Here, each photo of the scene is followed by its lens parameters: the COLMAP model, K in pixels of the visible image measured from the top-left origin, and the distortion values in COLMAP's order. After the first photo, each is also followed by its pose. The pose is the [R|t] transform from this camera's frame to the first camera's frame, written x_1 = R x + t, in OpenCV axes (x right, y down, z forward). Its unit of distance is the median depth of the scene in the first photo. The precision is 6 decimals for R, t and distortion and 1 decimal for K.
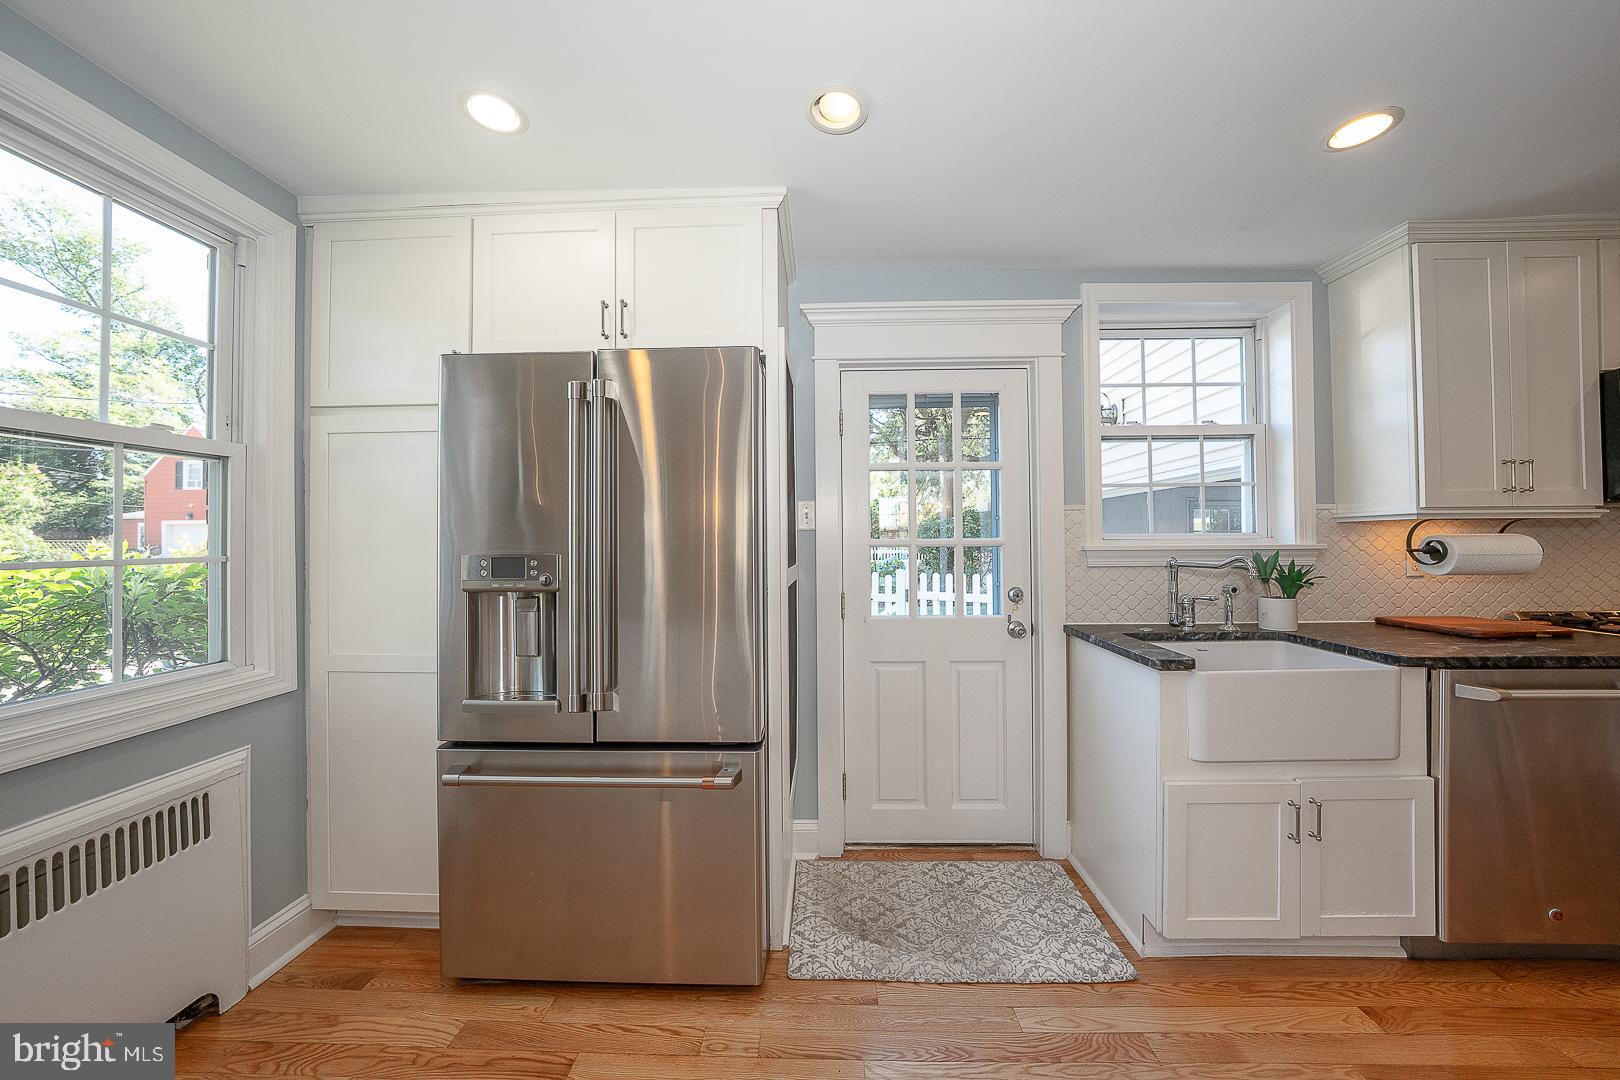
lens RADIAL K [[555.7, 0, 808.9], [0, 555.7, 535.4], [0, 0, 1]] dist [-0.030642, 0.007067]
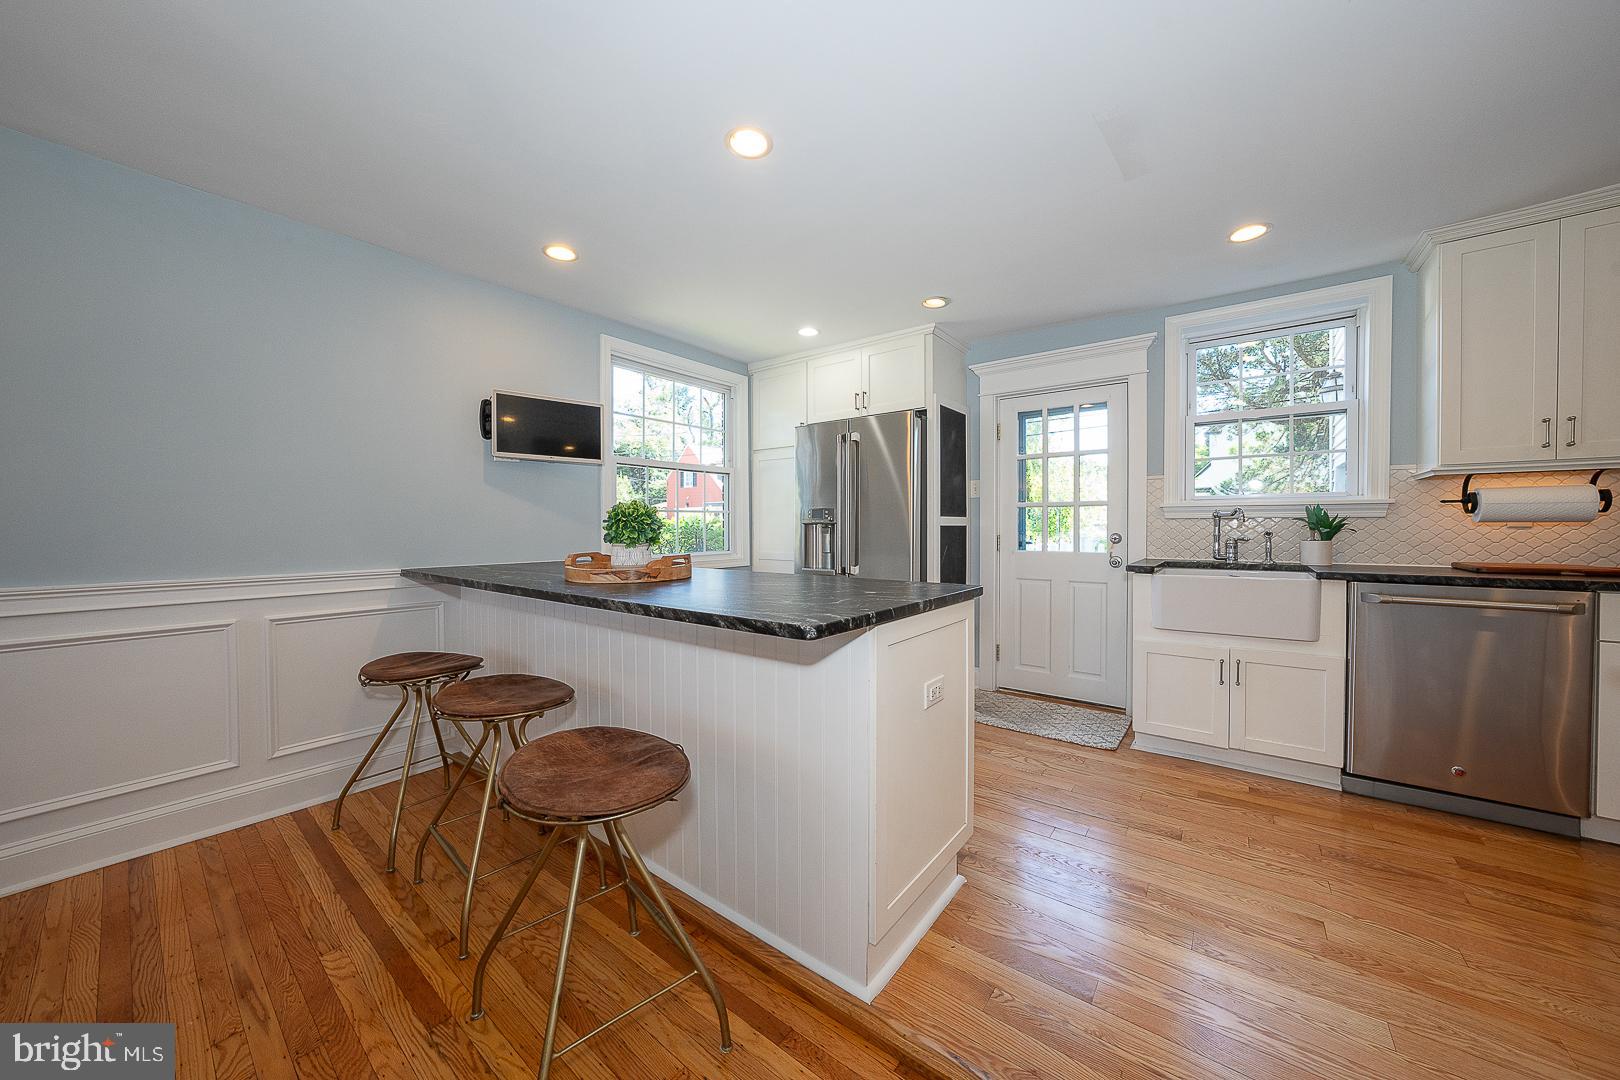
lens RADIAL K [[555.7, 0, 808.9], [0, 555.7, 535.4], [0, 0, 1]] dist [-0.030642, 0.007067]
pose [[0.807767, 0.015075, -0.589309, 0.739673], [0.002798, 0.999564, 0.029406, 0.068872], [0.589496, -0.025402, 0.807372, -0.852644]]
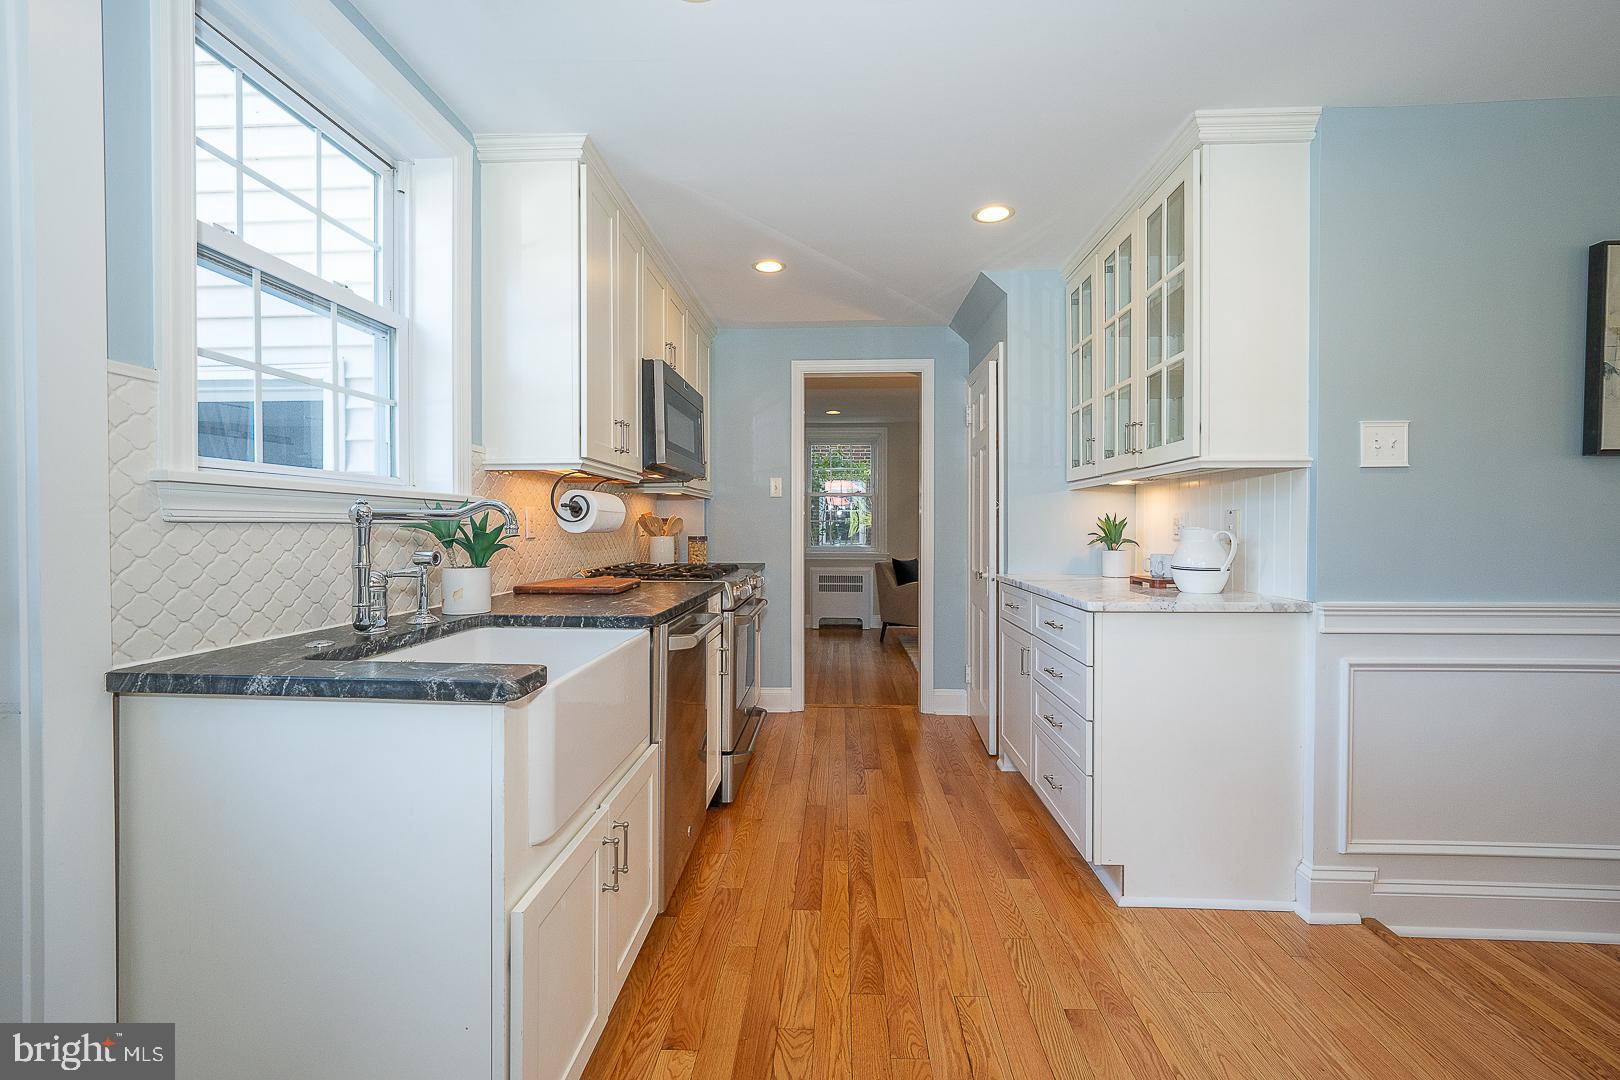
lens RADIAL K [[680.1, 0, 805.7], [0, 680.1, 533.8], [0, 0, 1]] dist [-0.001948, -0.000165]
pose [[0.018324, -0.001480, 0.999831, -0.002469], [-0.007829, 0.999968, 0.001624, 0.075409], [-0.999801, -0.007857, 0.018312, 0.627670]]
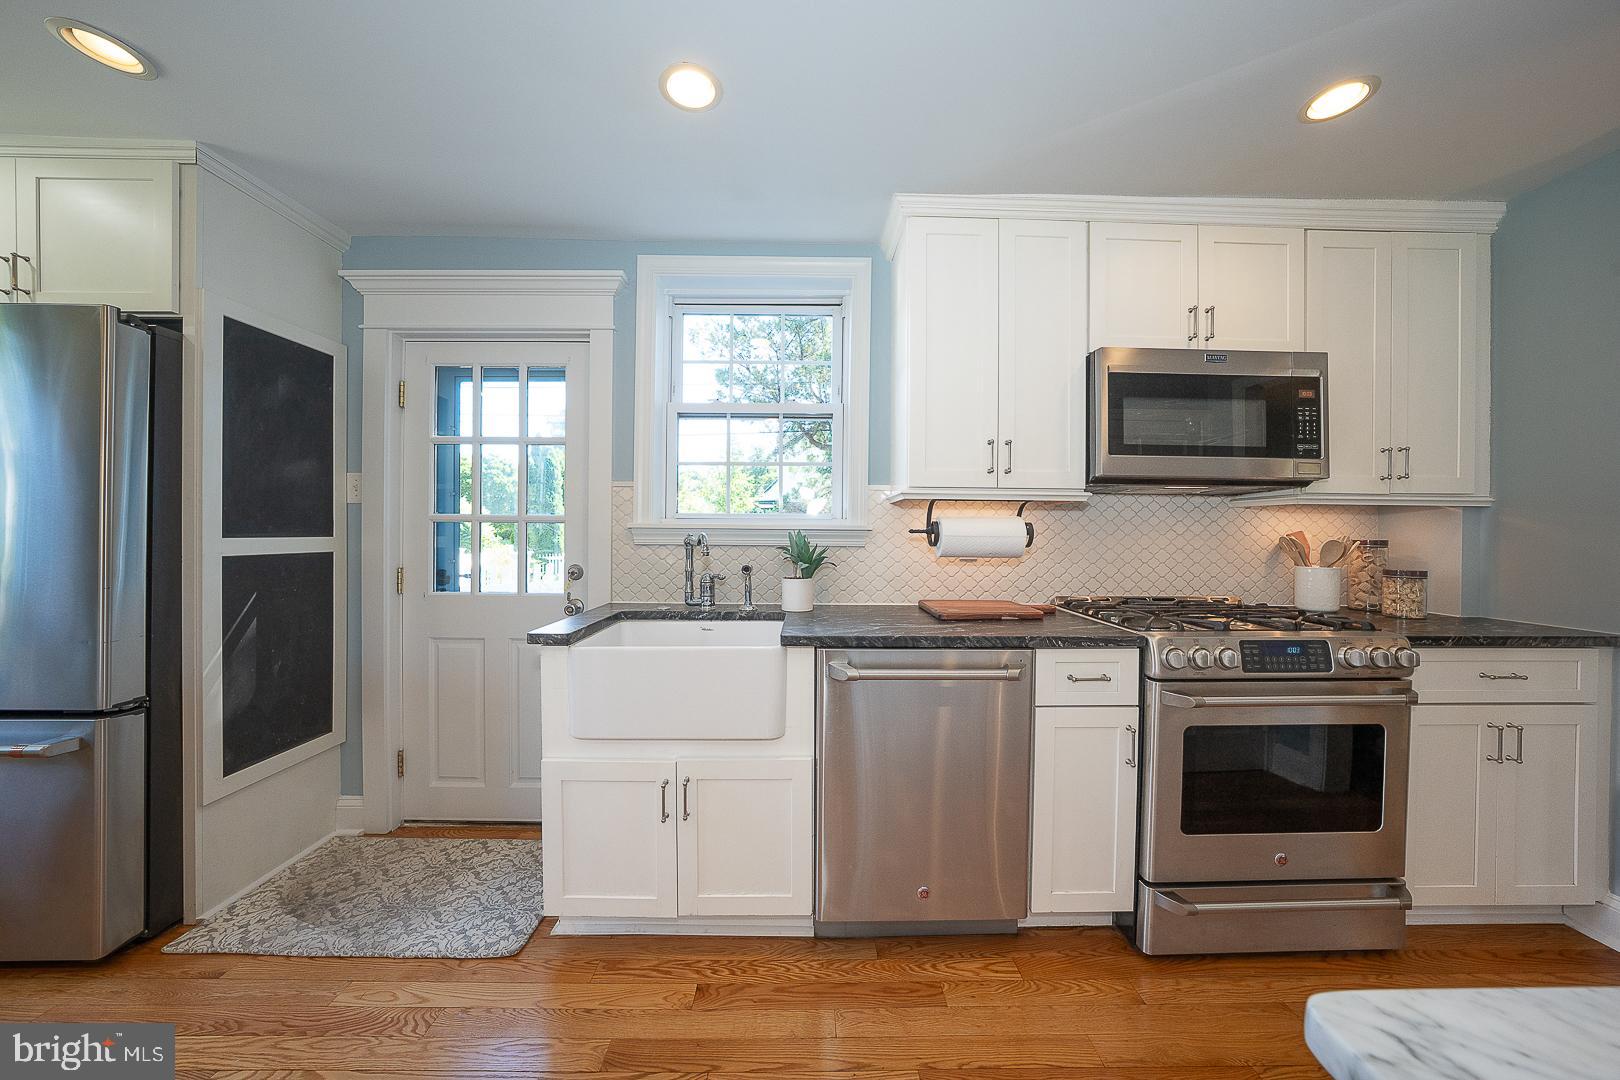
lens RADIAL K [[555.7, 0, 808.9], [0, 555.7, 535.4], [0, 0, 1]] dist [-0.030642, 0.007067]
pose [[0.998960, 0.016346, 0.042561, 0.954798], [-0.017066, 0.999716, 0.016630, 0.023191], [-0.042277, -0.017339, 0.998955, -0.000188]]
